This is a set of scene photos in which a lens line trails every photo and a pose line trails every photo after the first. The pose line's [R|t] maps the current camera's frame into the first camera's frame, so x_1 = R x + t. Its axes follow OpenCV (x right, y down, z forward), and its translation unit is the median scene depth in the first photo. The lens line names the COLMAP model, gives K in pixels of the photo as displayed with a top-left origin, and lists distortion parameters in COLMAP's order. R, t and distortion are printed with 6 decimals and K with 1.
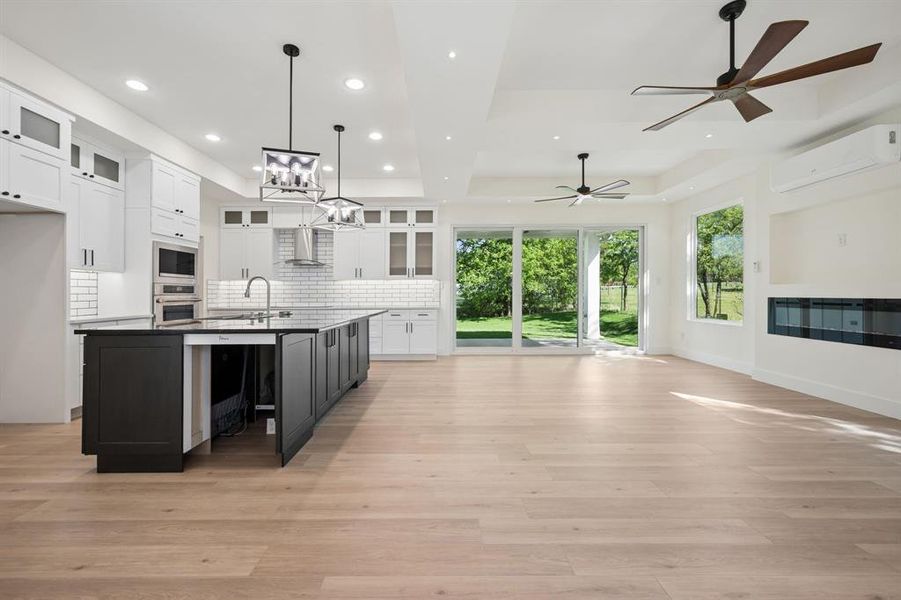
lens RADIAL K [[394.0, 0, 455.1], [0, 394.0, 292.0], [0, 0, 1]] dist [-0.001641, -0.000199]
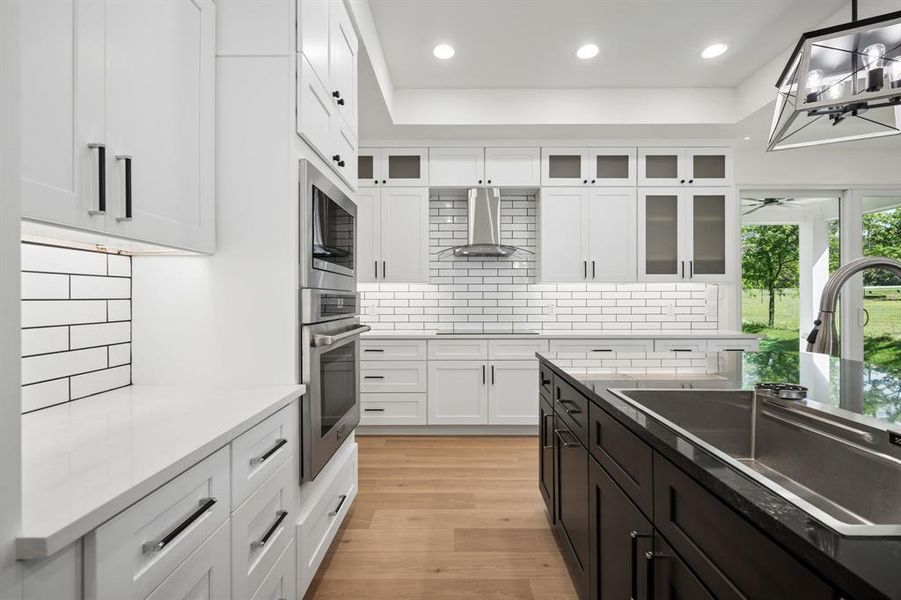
lens RADIAL K [[394.0, 0, 449.3], [0, 394.0, 298.2], [0, 0, 1]] dist [-0.001641, -0.000199]
pose [[0.999993, 0.003752, -0.000944, -0.437444], [-0.003749, 0.999988, 0.003302, -0.010524], [0.000956, -0.003298, 0.999994, 0.457068]]
